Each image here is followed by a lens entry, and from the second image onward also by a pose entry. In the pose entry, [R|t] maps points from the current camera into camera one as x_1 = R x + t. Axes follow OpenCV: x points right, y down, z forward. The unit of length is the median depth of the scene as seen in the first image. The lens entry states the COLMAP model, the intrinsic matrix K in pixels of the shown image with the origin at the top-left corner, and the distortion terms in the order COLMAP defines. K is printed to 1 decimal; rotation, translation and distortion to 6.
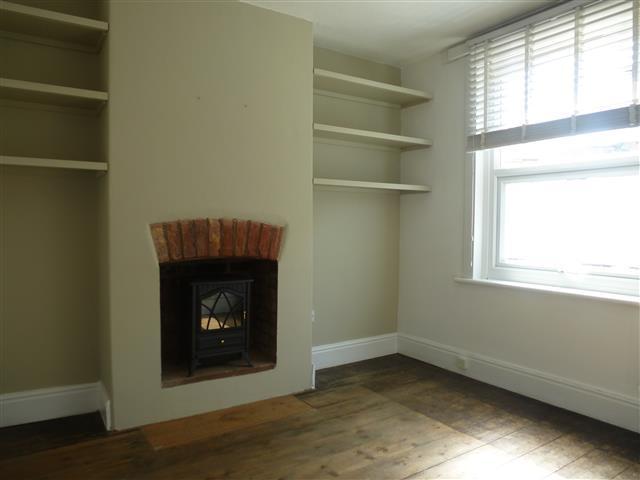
lens RADIAL K [[455.7, 0, 320.4], [0, 455.7, 241.4], [0, 0, 1]] dist [-0.046450, 0.011103]
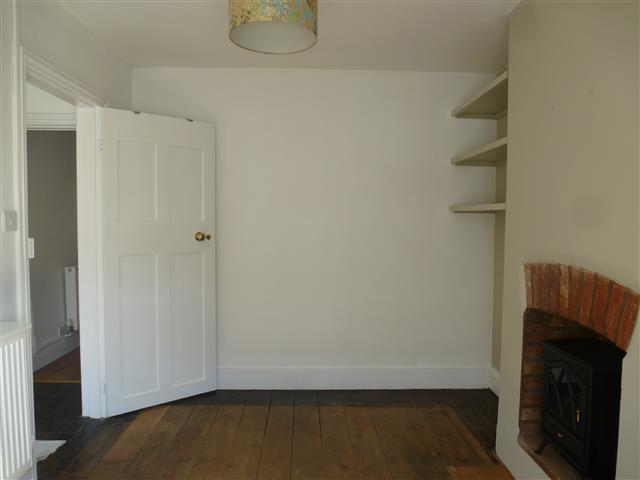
lens RADIAL K [[455.7, 0, 320.7], [0, 455.7, 239.2], [0, 0, 1]] dist [-0.046450, 0.011103]
pose [[-0.517226, 0.030878, -0.855292, 0.588897], [-0.042315, 0.997204, 0.061591, -0.119346], [0.854802, 0.068048, -0.514473, 1.039316]]
